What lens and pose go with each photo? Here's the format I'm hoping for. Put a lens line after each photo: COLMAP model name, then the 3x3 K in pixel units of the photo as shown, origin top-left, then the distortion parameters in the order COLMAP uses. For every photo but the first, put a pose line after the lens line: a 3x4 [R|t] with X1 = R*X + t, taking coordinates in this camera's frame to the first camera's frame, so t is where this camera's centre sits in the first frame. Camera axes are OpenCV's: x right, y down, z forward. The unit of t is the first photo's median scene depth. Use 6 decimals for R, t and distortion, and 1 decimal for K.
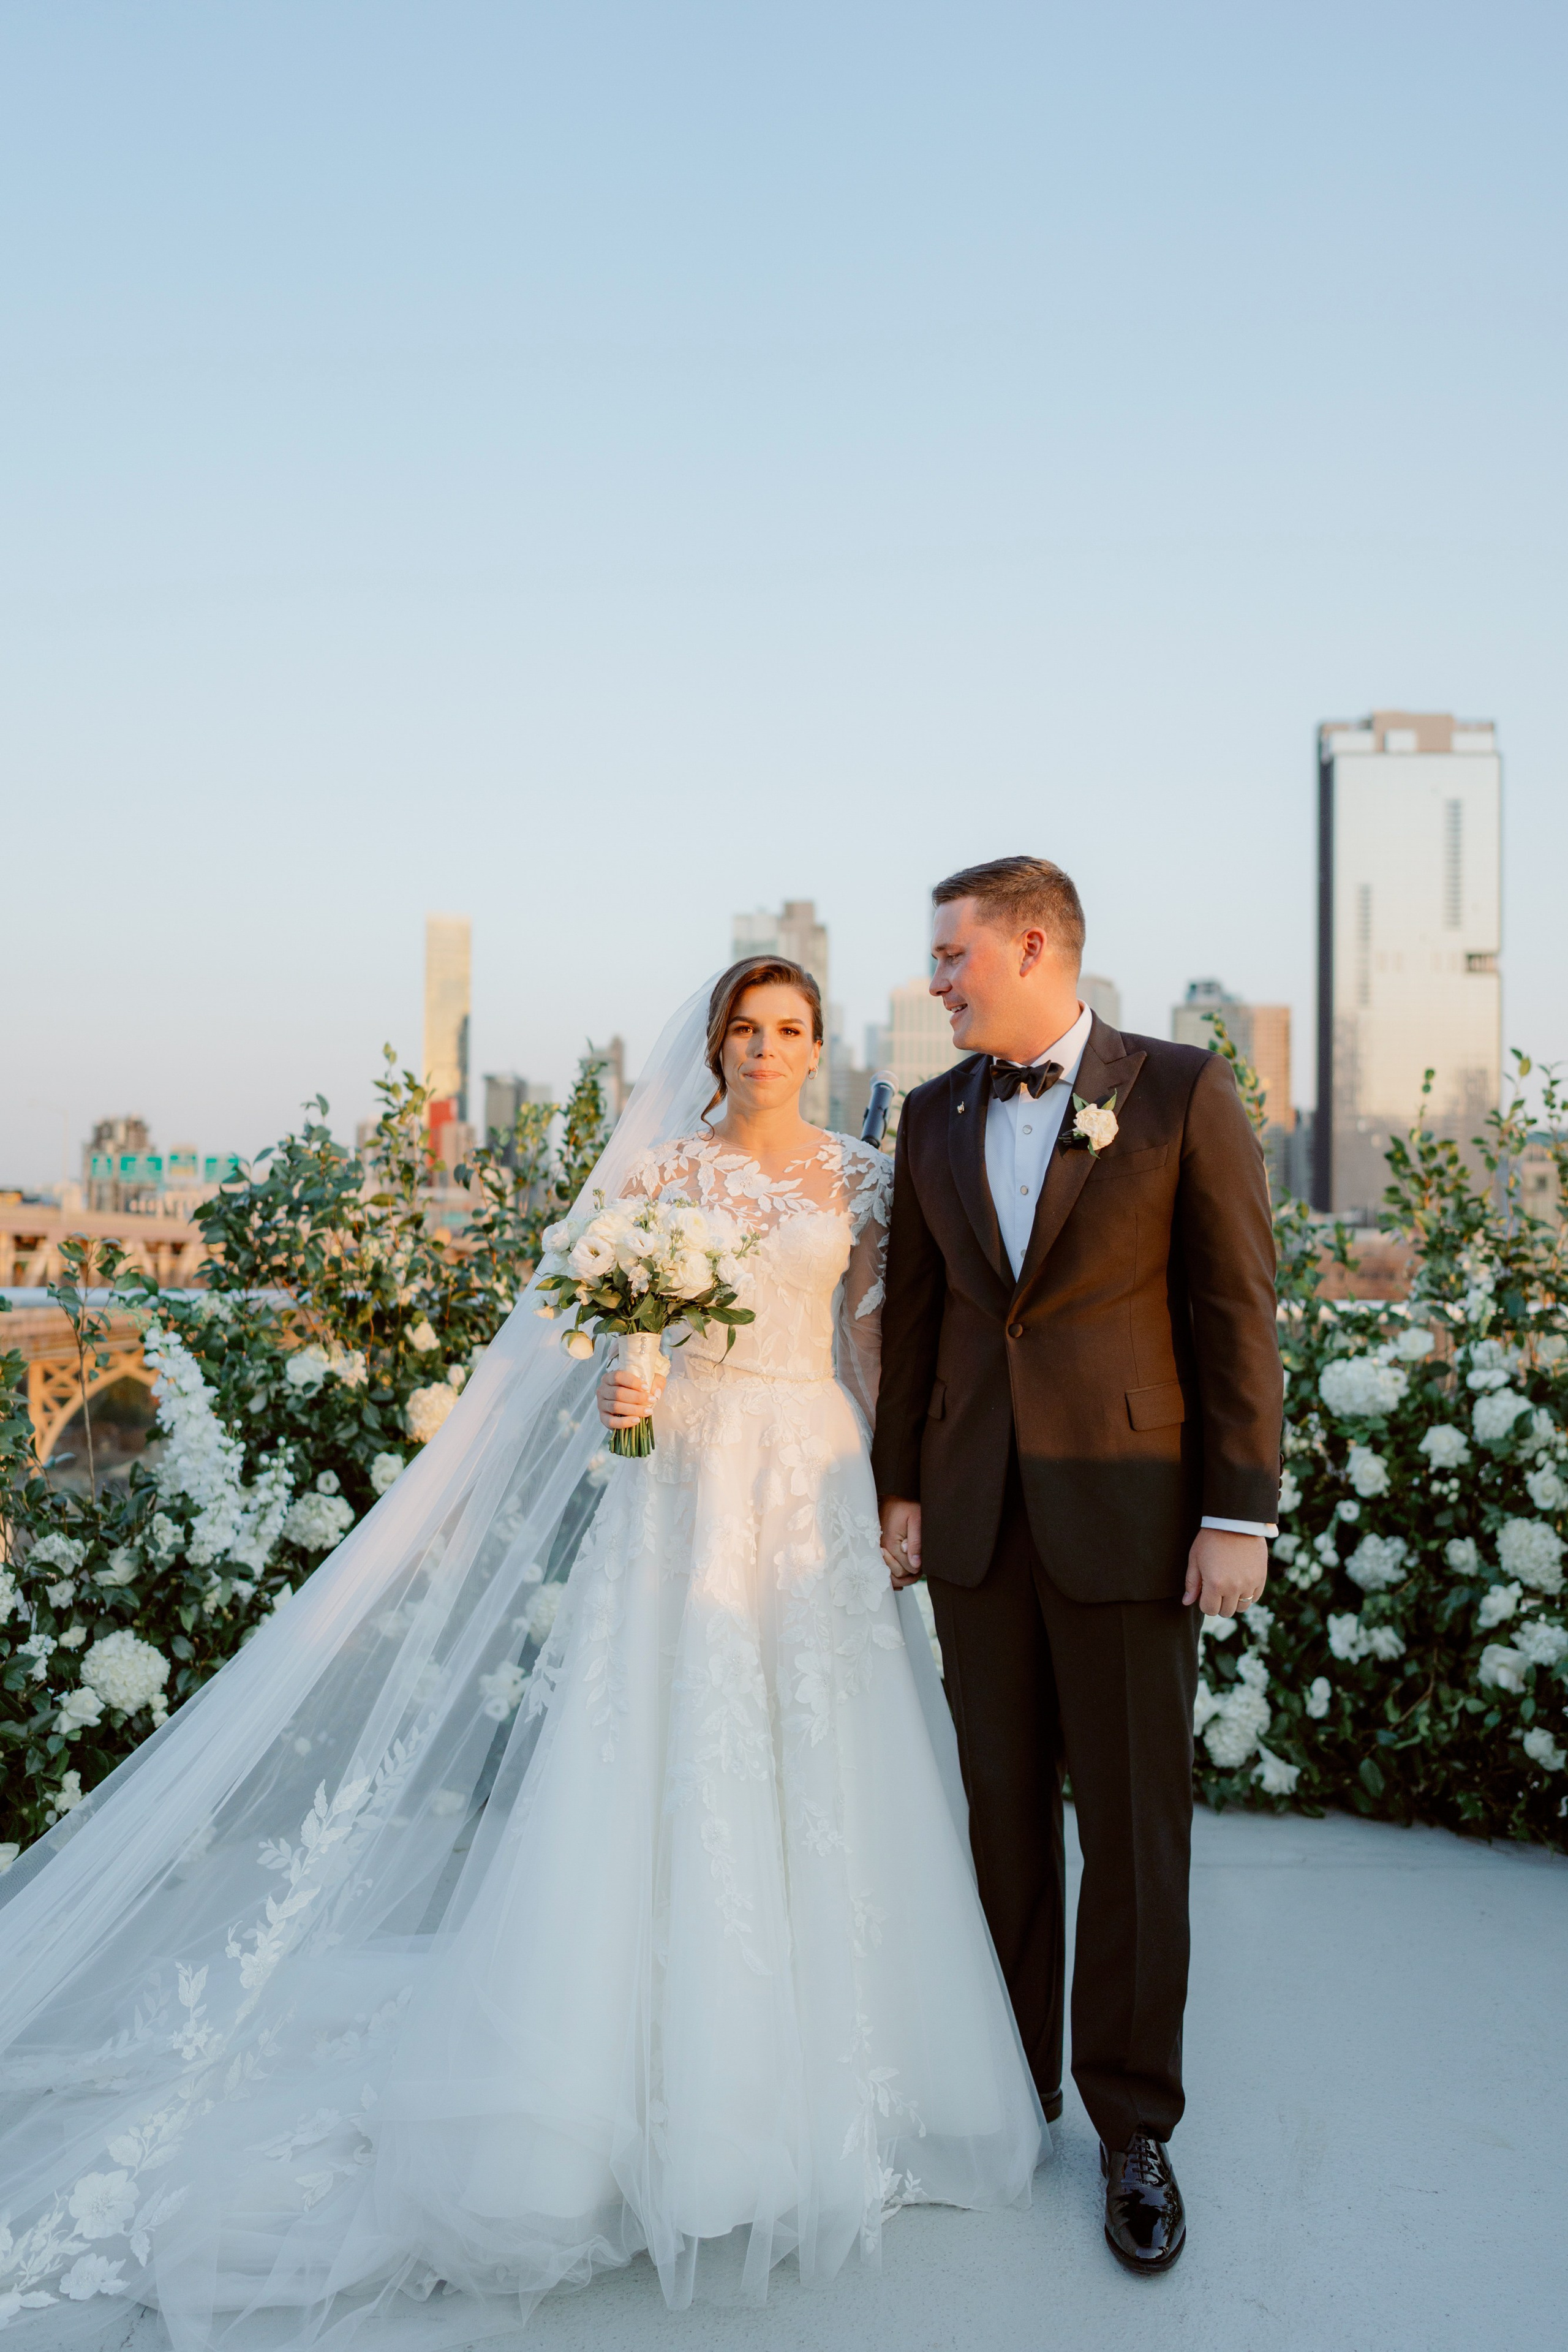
lens RADIAL K [[1716.3, 0, 778.3], [0, 1716.3, 1171.3], [0, 0, 1]] dist [0.001647, -0.000816]
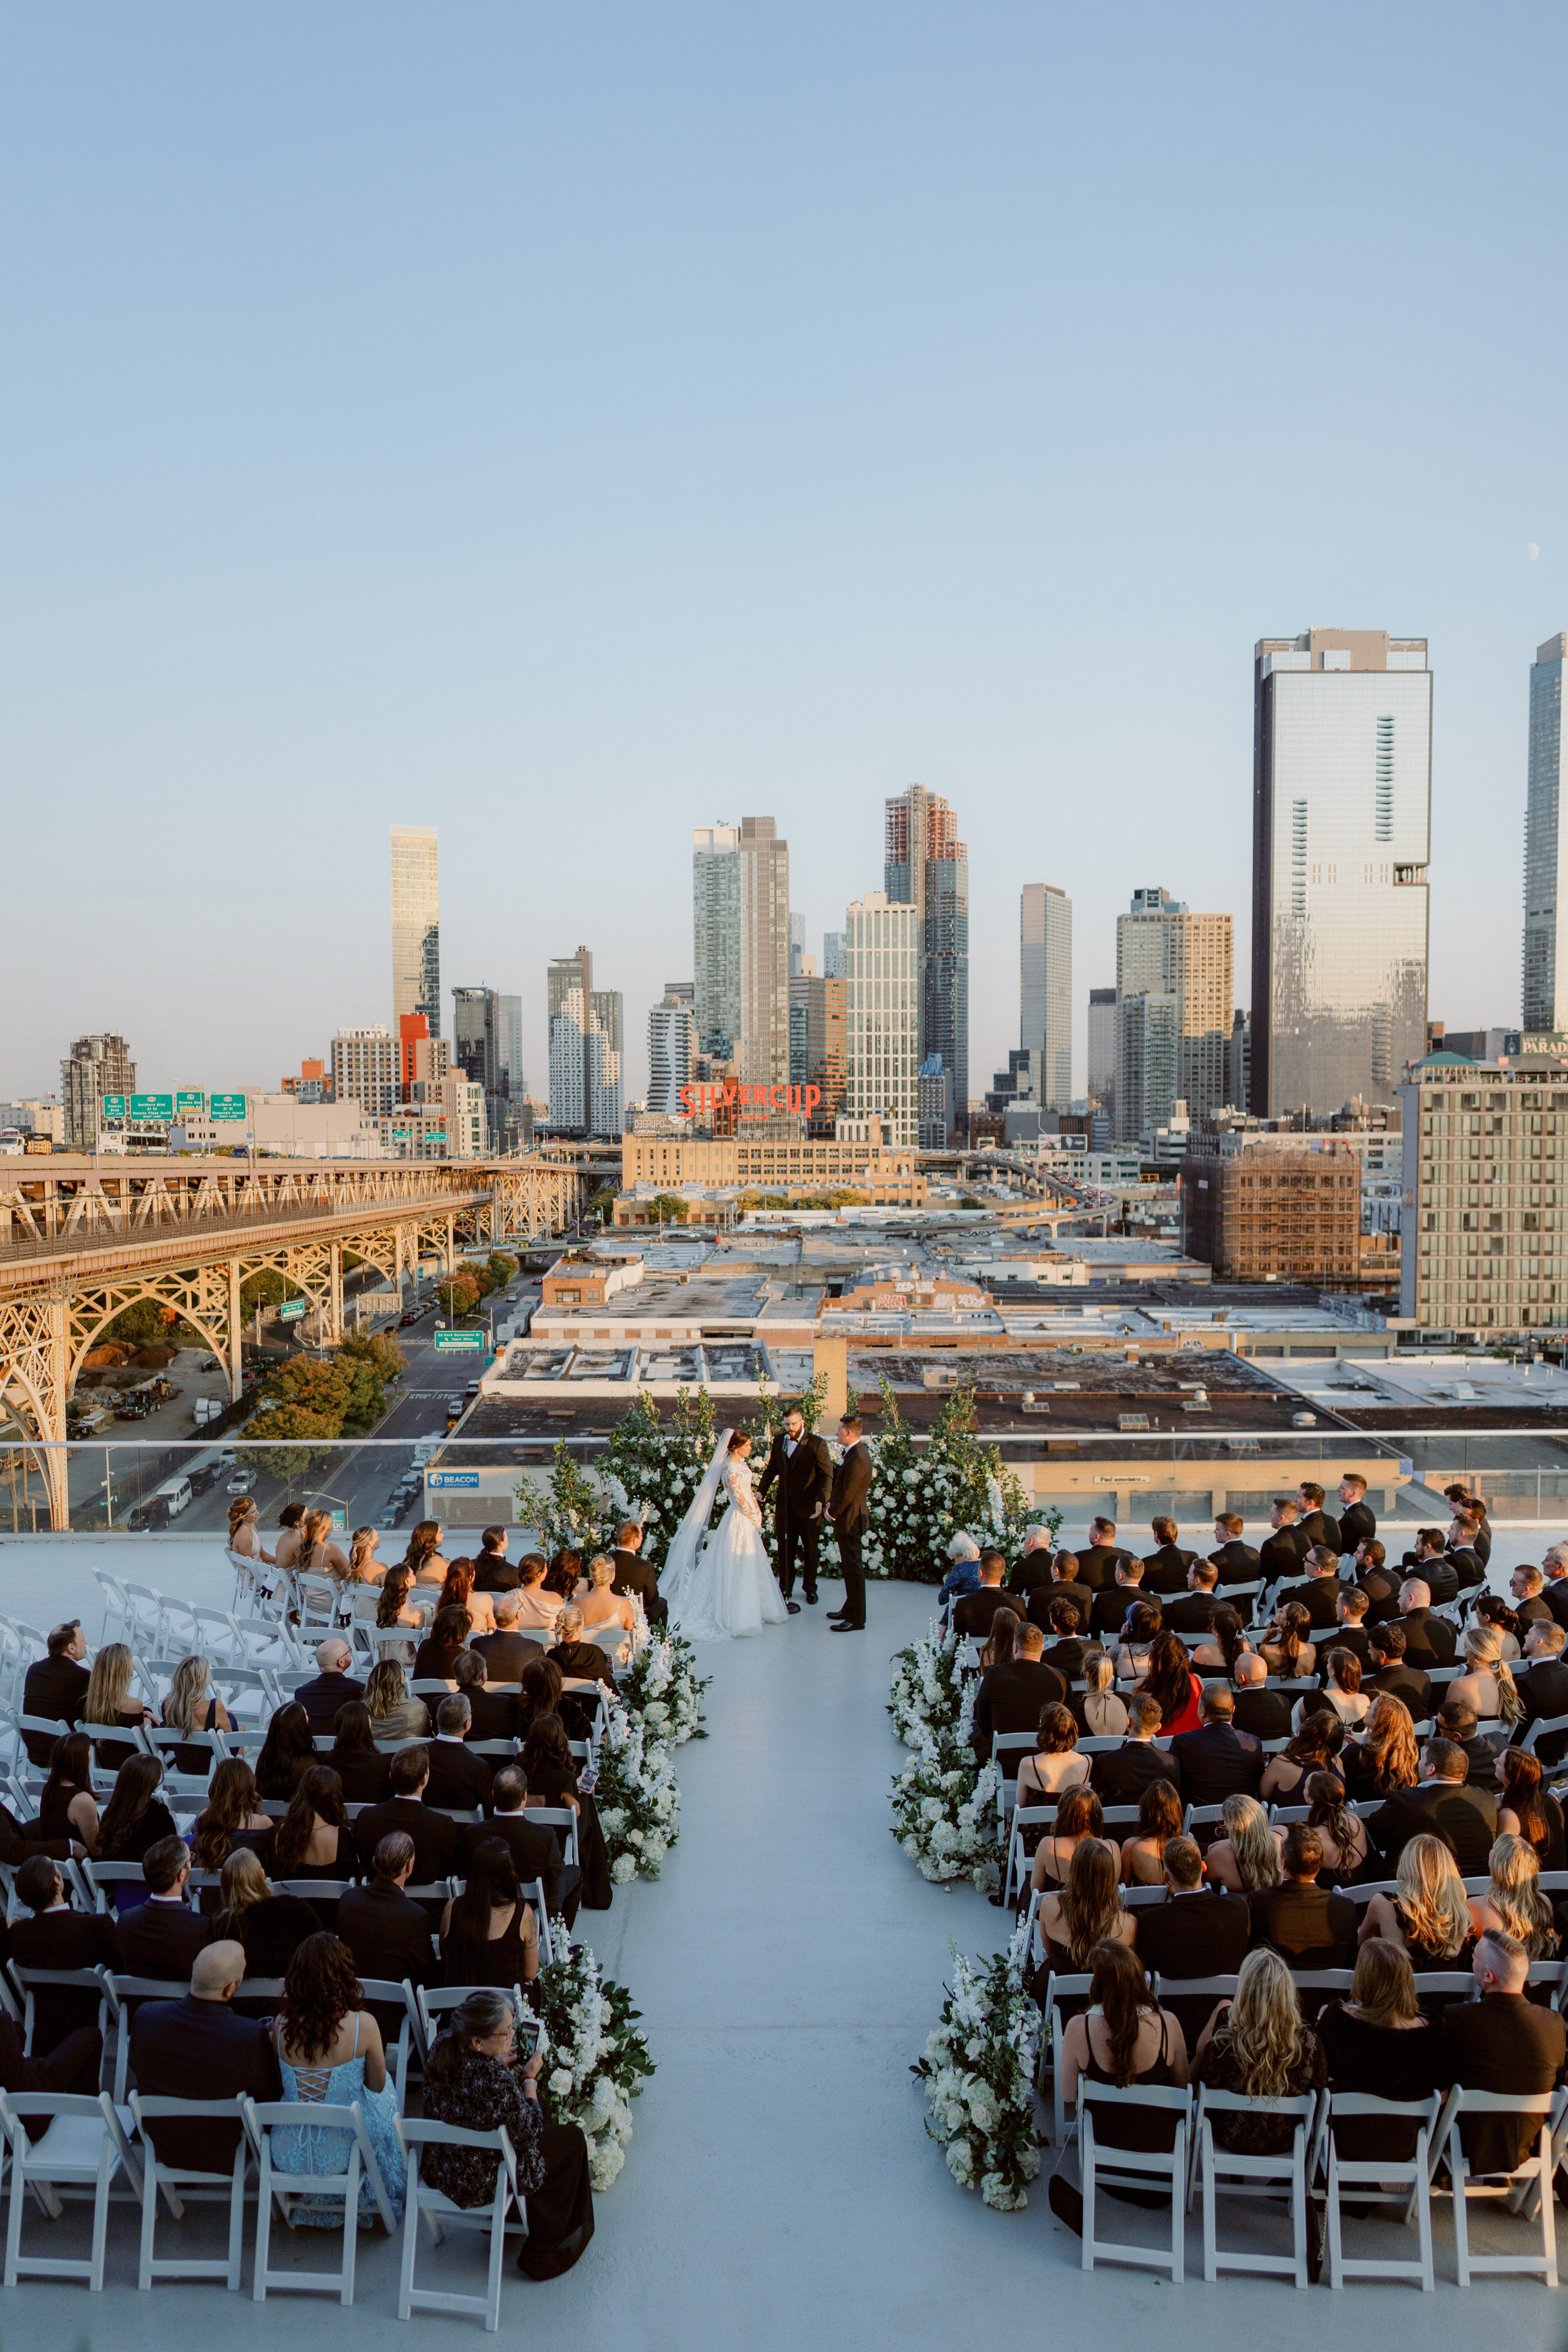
lens RADIAL K [[1778.3, 0, 797.3], [0, 1778.3, 1180.6], [0, 0, 1]] dist [-0.009218, 0.012592]
pose [[0.999379, -0.017427, 0.030616, -0.040598], [0.015009, 0.996879, 0.077502, -0.908609], [-0.031871, -0.076994, 0.996522, -3.138724]]
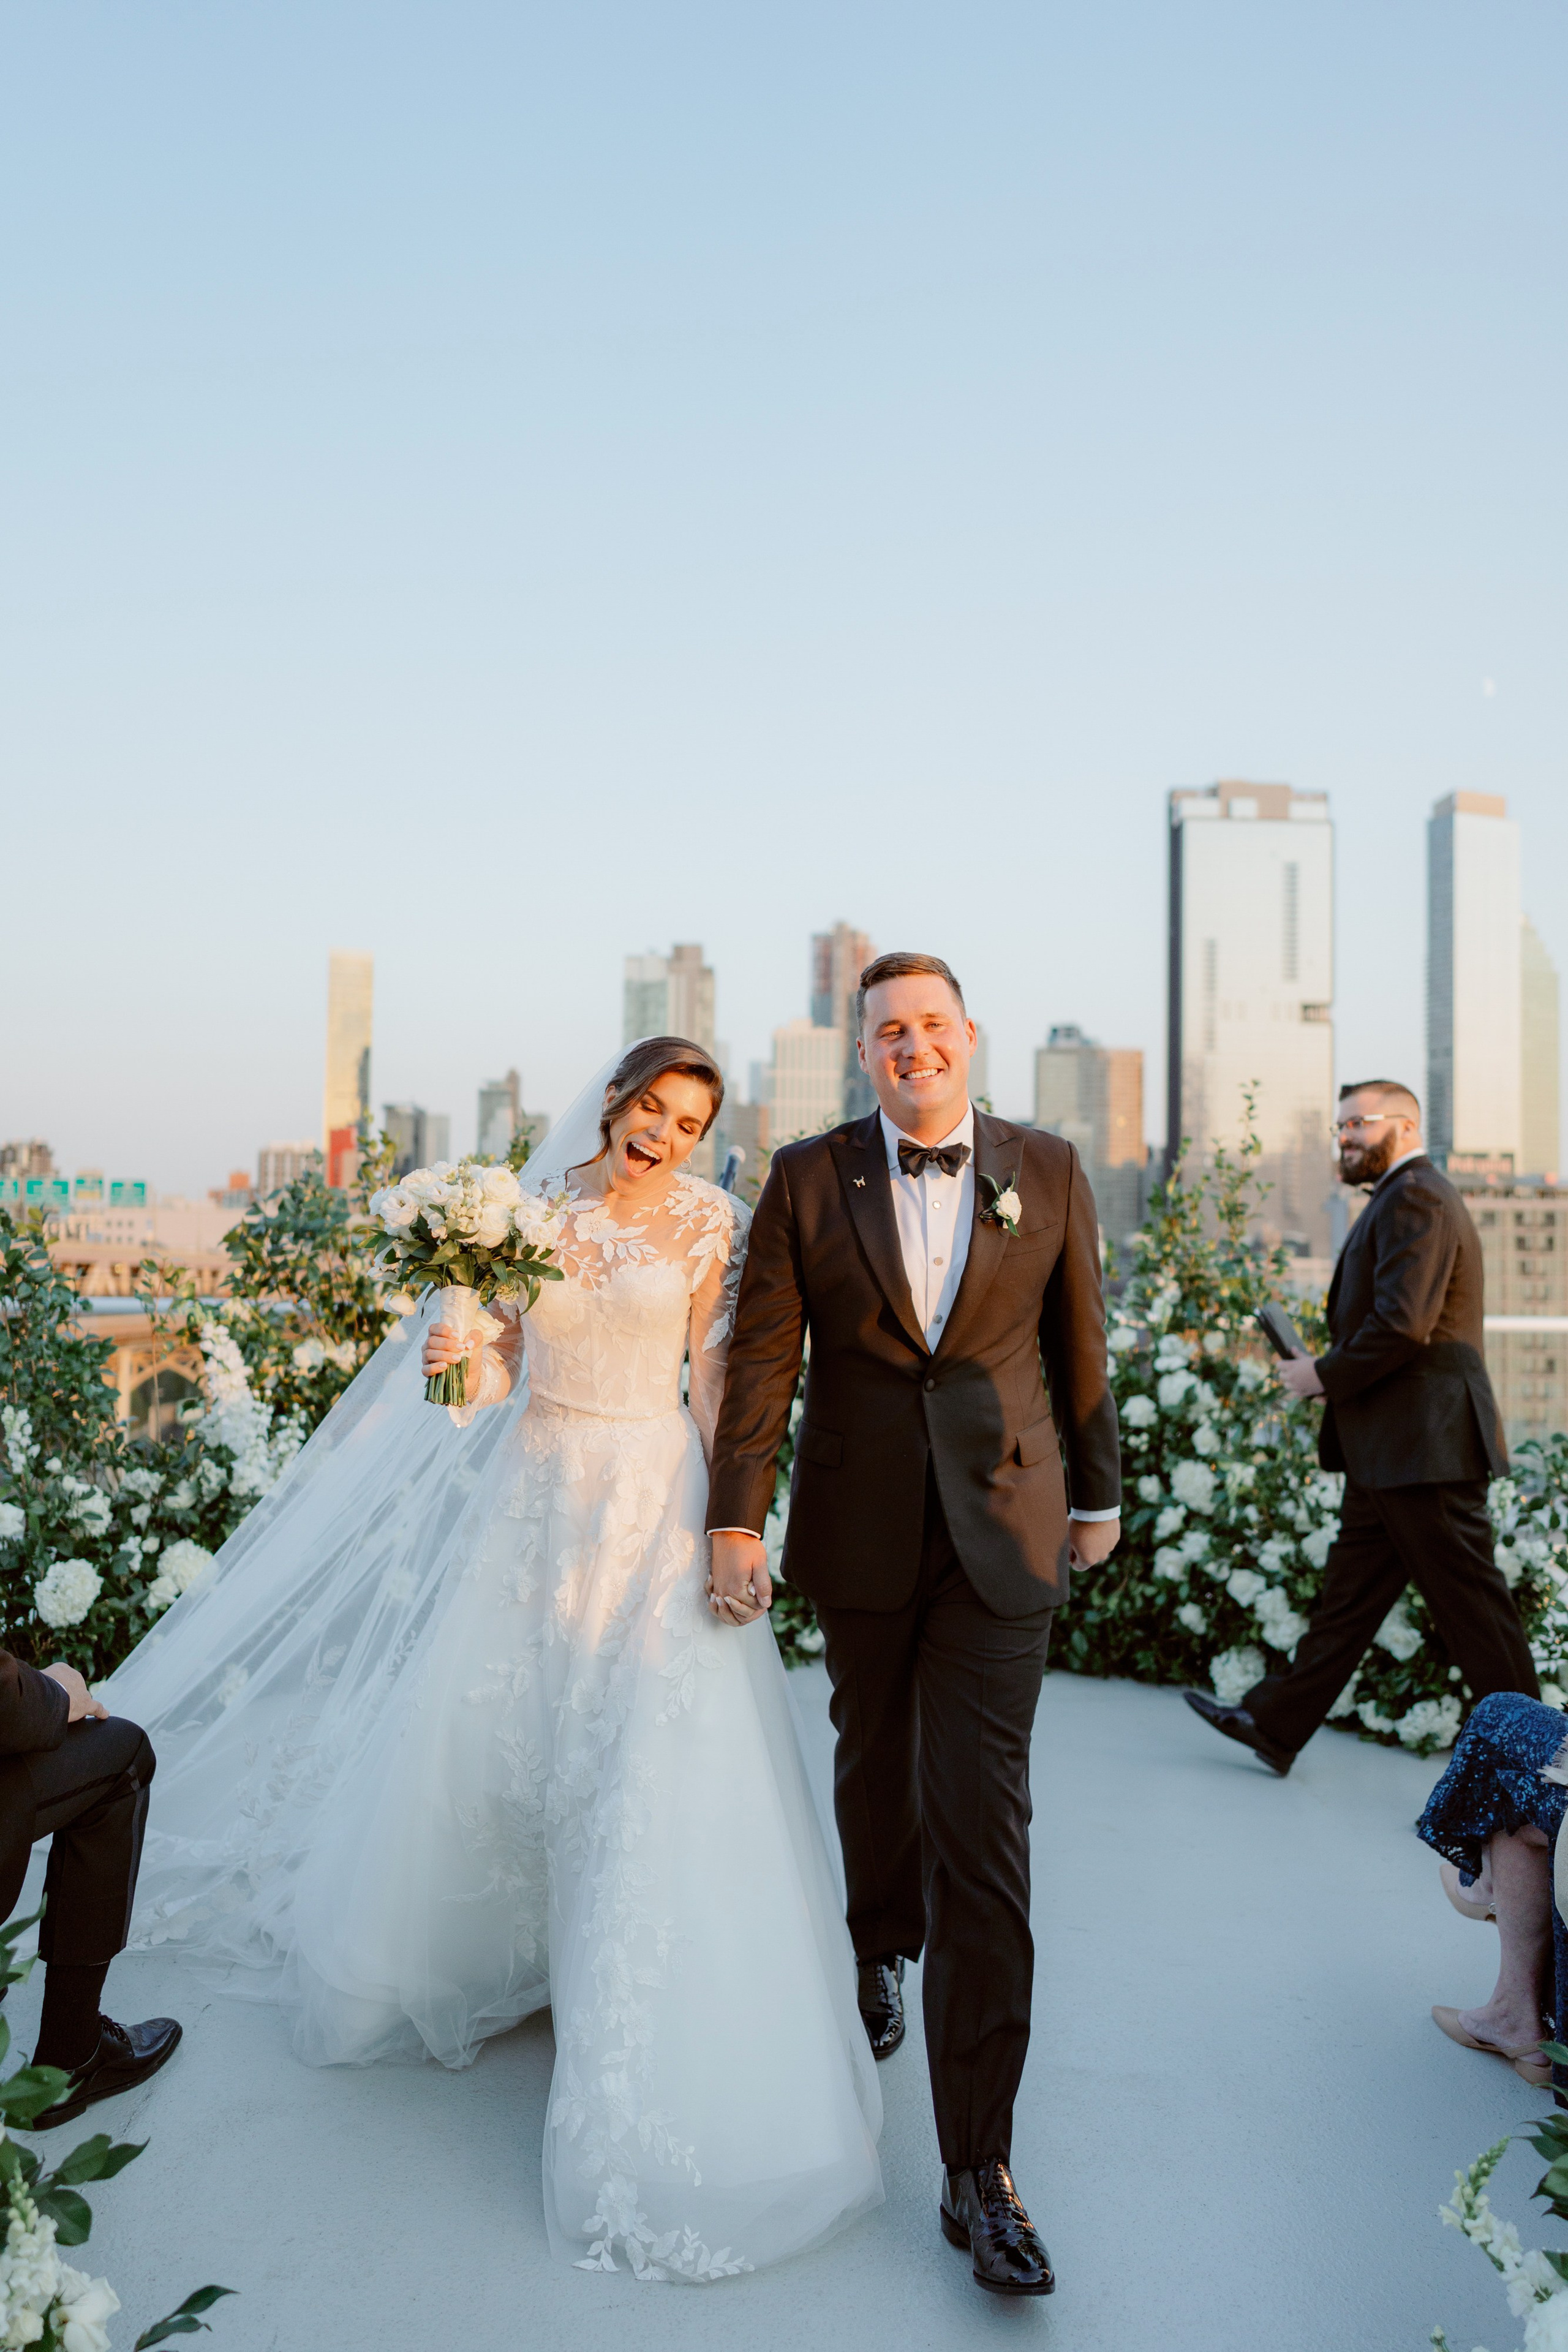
lens RADIAL K [[1636.3, 0, 778.6], [0, 1636.3, 1165.2], [0, 0, 1]] dist [-0.003725, 0.000809]
pose [[0.997611, 0.009339, 0.068449, 0.001859], [-0.007899, 0.999742, -0.021278, -0.009549], [-0.068630, 0.020687, 0.997428, -0.311605]]
